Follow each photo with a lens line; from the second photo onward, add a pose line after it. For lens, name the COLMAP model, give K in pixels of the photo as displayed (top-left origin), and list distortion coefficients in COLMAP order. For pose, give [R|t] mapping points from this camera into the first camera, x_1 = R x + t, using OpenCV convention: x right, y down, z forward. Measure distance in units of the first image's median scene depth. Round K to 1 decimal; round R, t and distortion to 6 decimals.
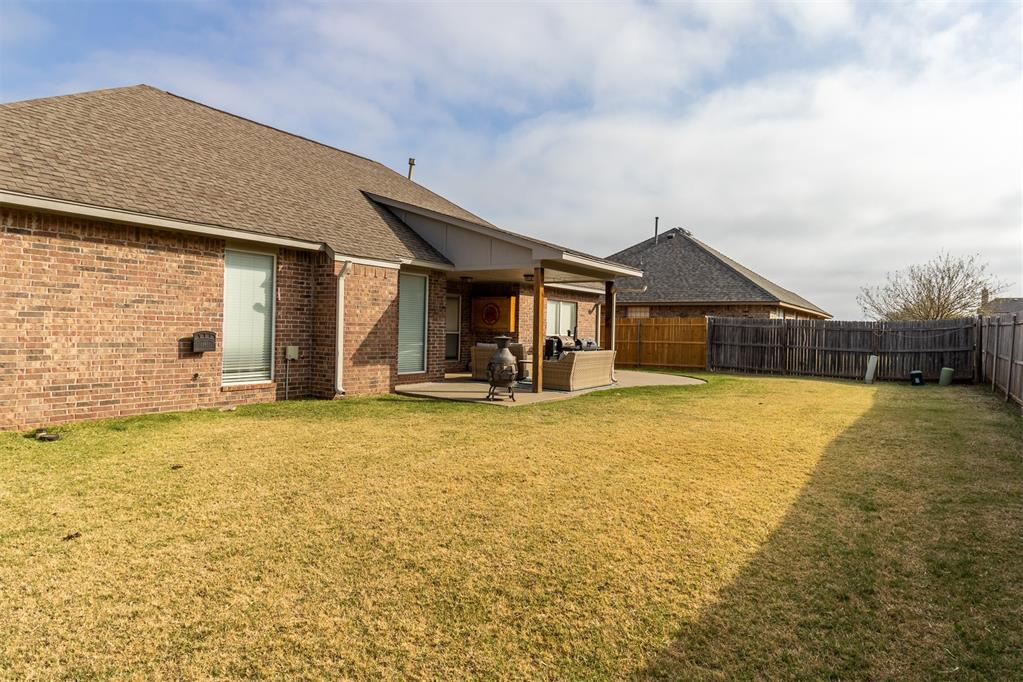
lens RADIAL K [[585.0, 0, 515.8], [0, 585.0, 338.4], [0, 0, 1]] dist [0.001446, -0.013720]
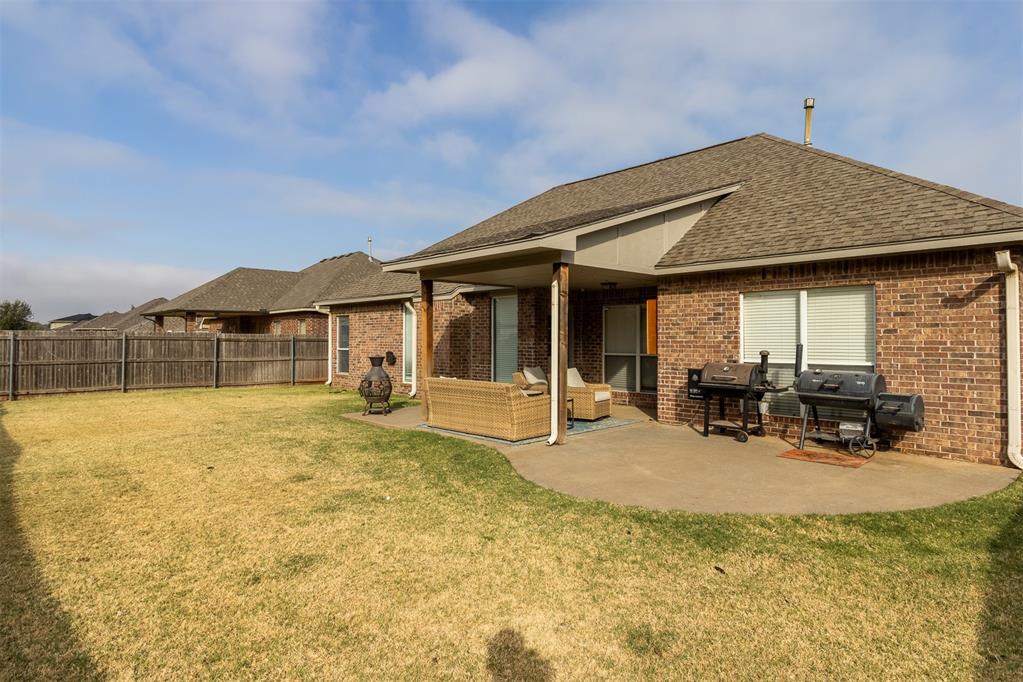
lens RADIAL K [[579.4, 0, 511.5], [0, 579.4, 341.0], [0, 0, 1]] dist [0.000344, -0.013058]
pose [[-0.217139, -0.024983, -0.975821, 0.965520], [-0.020510, 0.999569, -0.021027, -0.012094], [0.975925, 0.015448, -0.217558, 1.454389]]
